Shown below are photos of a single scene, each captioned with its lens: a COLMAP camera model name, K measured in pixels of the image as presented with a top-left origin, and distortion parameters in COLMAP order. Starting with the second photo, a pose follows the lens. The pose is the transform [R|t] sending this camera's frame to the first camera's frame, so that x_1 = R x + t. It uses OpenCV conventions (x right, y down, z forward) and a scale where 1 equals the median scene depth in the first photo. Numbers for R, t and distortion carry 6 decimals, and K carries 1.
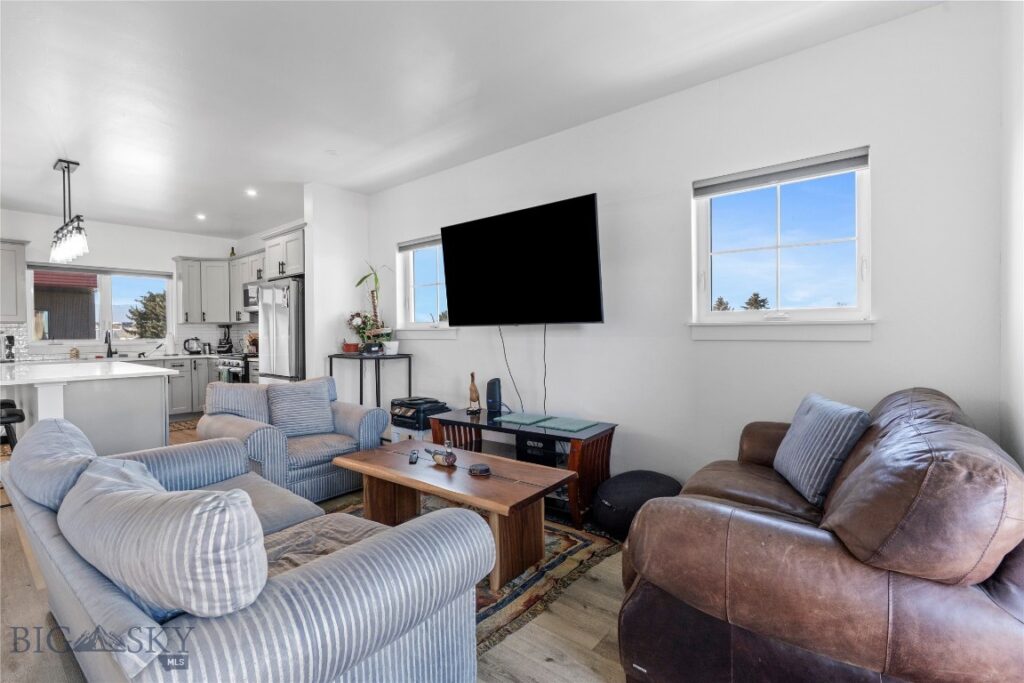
lens RADIAL K [[461.5, 0, 513.0], [0, 461.5, 338.5], [0, 0, 1]] dist [-0.008463, 0.002696]
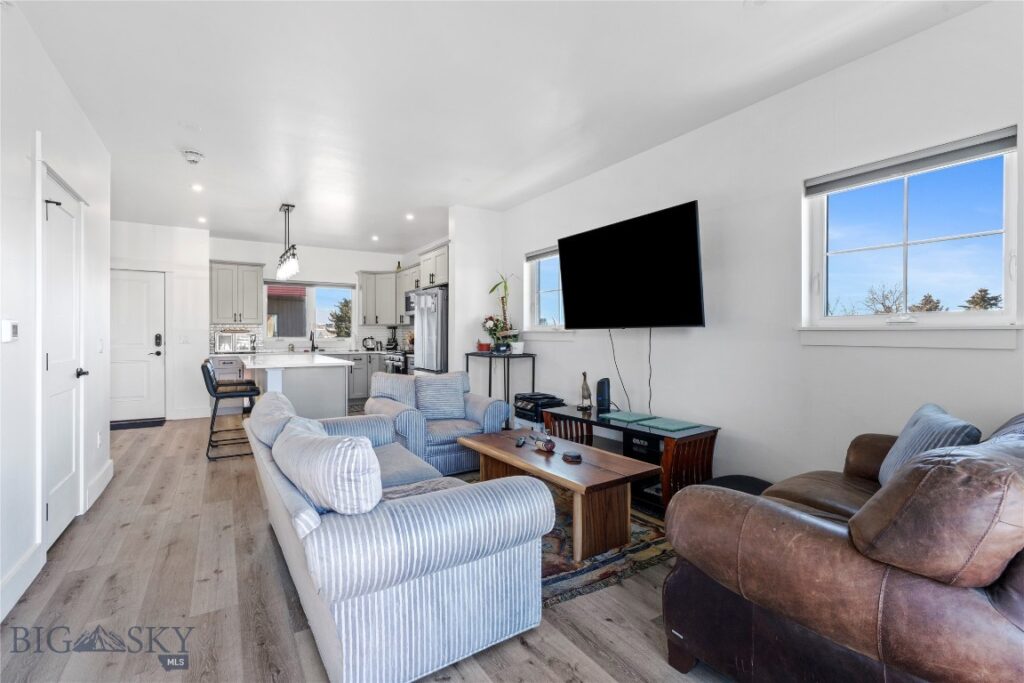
lens RADIAL K [[461.5, 0, 511.1], [0, 461.5, 338.6], [0, 0, 1]] dist [-0.008463, 0.002696]
pose [[0.948392, 0.012548, -0.316853, 0.096642], [-0.013842, 0.999903, -0.001833, -0.000002], [0.316799, 0.006124, 0.948473, -0.083020]]
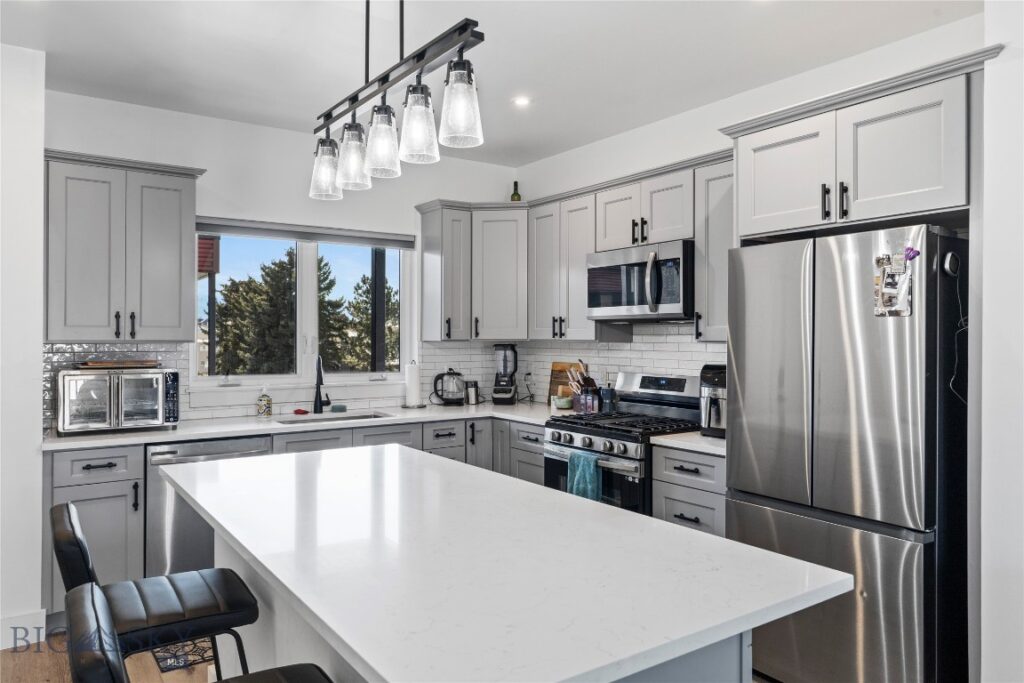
lens RADIAL K [[706.2, 0, 510.6], [0, 706.2, 332.8], [0, 0, 1]] dist [0.003562, -0.003824]
pose [[0.961723, 0.010419, -0.273826, -0.841711], [-0.015382, 0.999754, -0.015984, -0.058305], [0.273592, 0.019584, 0.961647, 0.598895]]
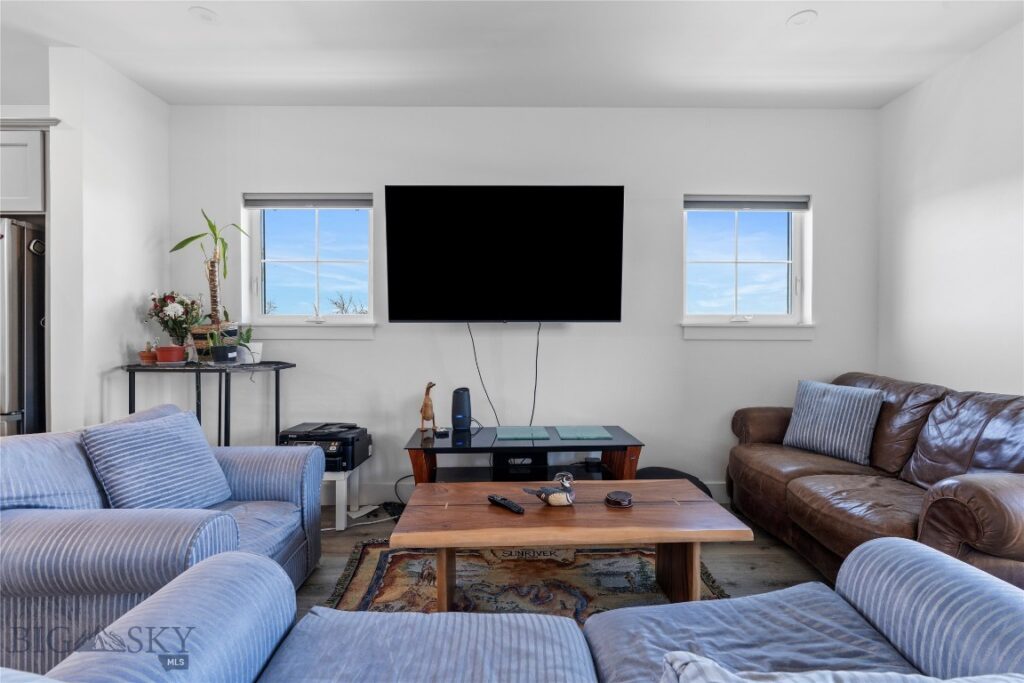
lens RADIAL K [[461.5, 0, 509.0], [0, 461.5, 339.8], [0, 0, 1]] dist [-0.008463, 0.002696]
pose [[0.769893, -0.000658, 0.638173, -0.511241], [0.000623, 1.000000, 0.000279, 0.002943], [-0.638173, 0.000183, 0.769893, 0.347100]]
